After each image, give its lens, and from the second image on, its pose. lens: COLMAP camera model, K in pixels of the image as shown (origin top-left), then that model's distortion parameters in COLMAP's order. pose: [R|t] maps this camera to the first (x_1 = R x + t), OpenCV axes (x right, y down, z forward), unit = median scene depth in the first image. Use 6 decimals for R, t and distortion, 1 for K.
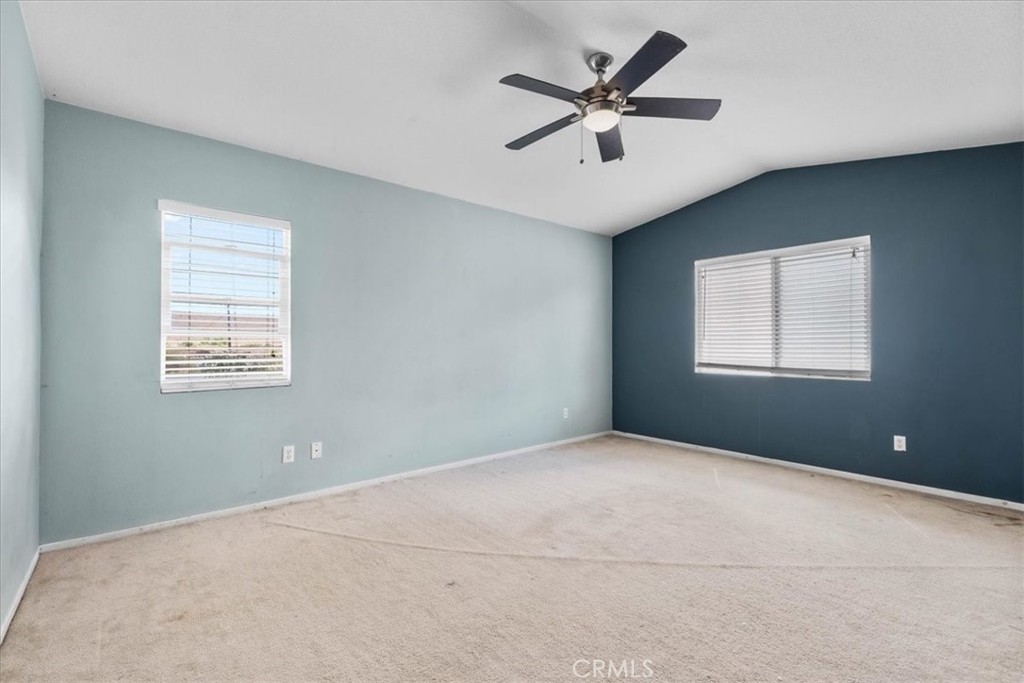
lens RADIAL K [[440.1, 0, 509.0], [0, 440.1, 342.1], [0, 0, 1]] dist [0.000640, 0.000081]
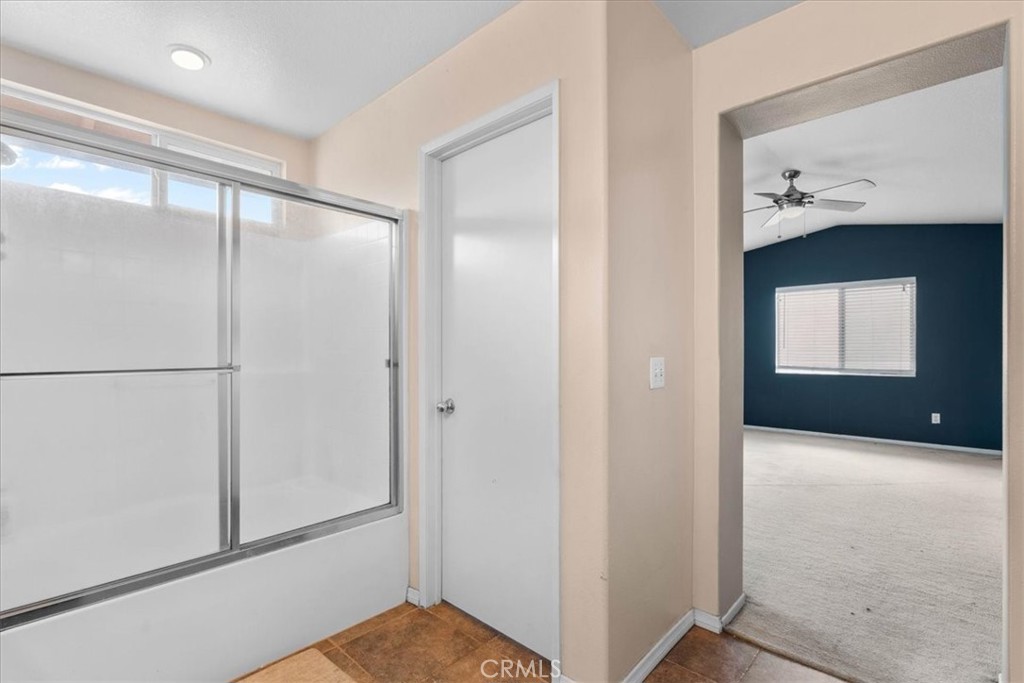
lens RADIAL K [[463.6, 0, 515.2], [0, 463.6, 347.0], [0, 0, 1]] dist [0.000487, 0.000040]
pose [[0.993659, -0.001846, 0.112419, -0.629062], [0.002084, 0.999996, -0.001999, -0.008904], [-0.112415, 0.002221, 0.993659, -0.353937]]
